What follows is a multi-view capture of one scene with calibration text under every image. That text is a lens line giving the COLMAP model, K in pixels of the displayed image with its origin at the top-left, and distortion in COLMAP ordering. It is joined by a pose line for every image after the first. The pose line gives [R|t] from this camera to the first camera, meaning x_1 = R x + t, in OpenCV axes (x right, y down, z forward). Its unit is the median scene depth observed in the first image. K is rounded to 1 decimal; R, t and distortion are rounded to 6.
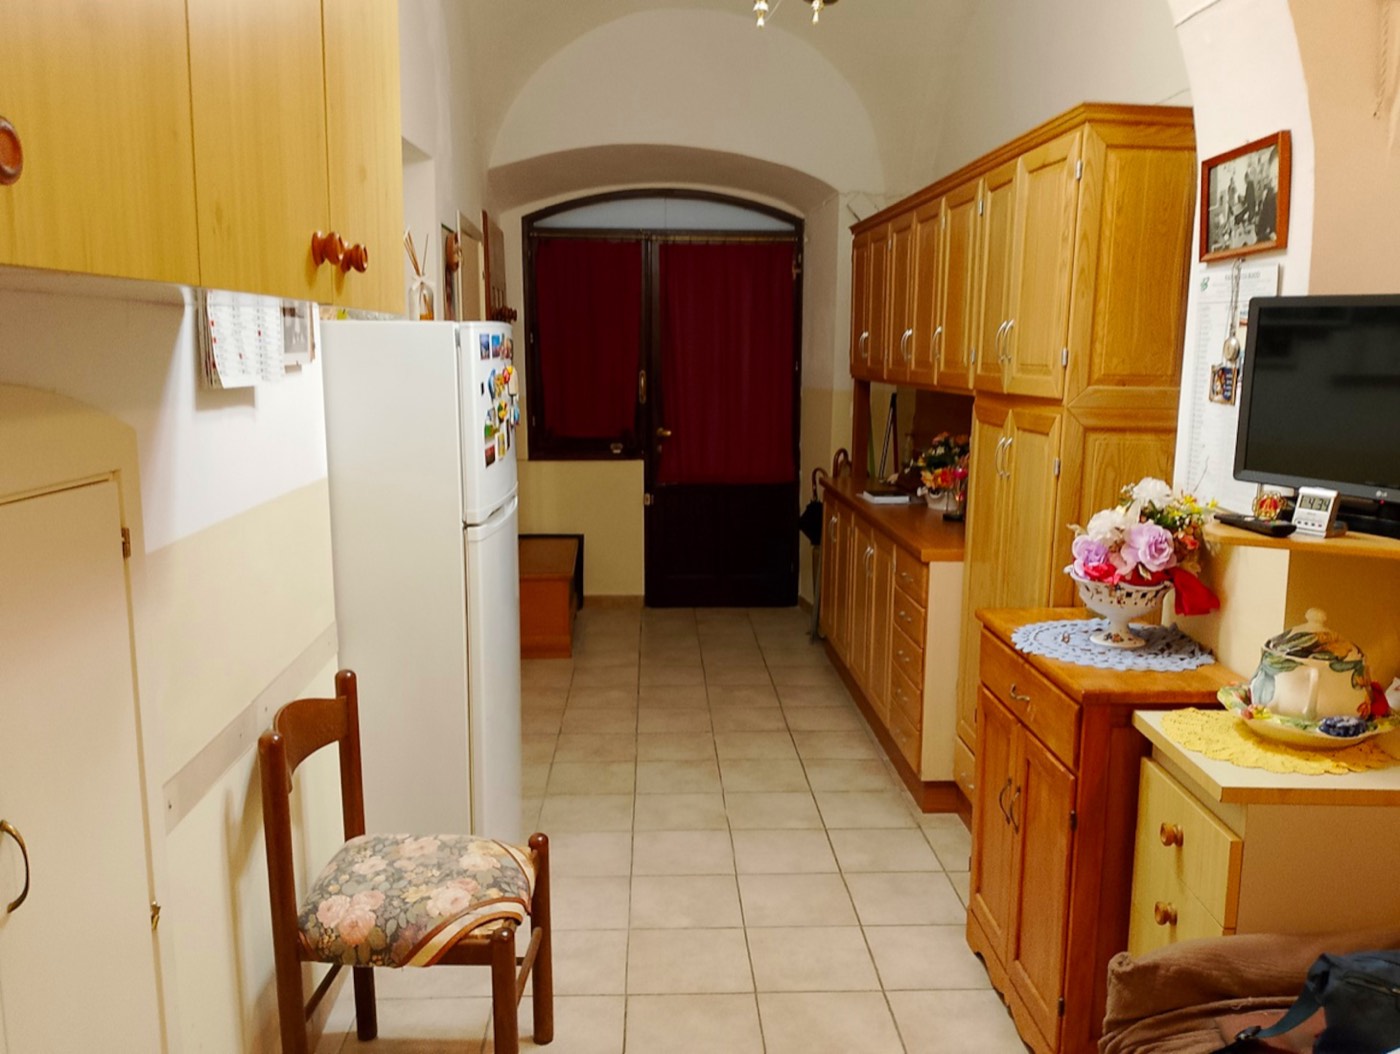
lens RADIAL K [[1123.8, 0, 700.0], [0, 1123.8, 527.0], [0, 0, 1]] dist [0.058275, -0.124366]
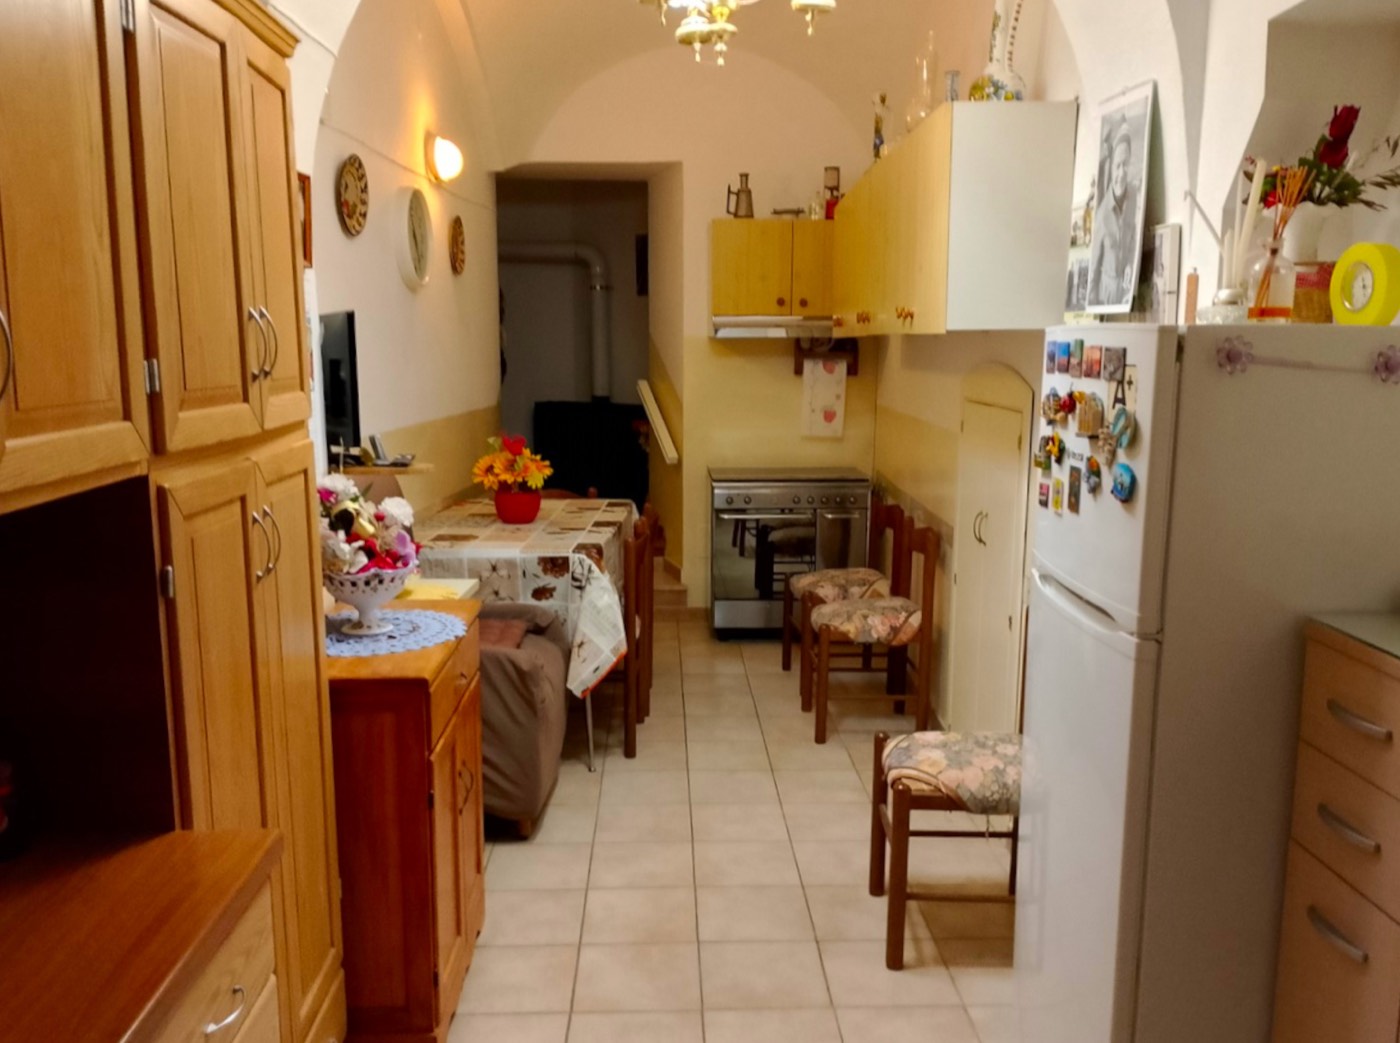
lens RADIAL K [[1093.7, 0, 721.2], [0, 1093.7, 519.0], [0, 0, 1]] dist [0.068524, -0.140528]
pose [[-0.999907, -0.012543, -0.005427, 0.047440], [-0.013623, 0.946504, 0.322405, -0.329031], [0.001093, 0.322449, -0.946586, 1.931536]]
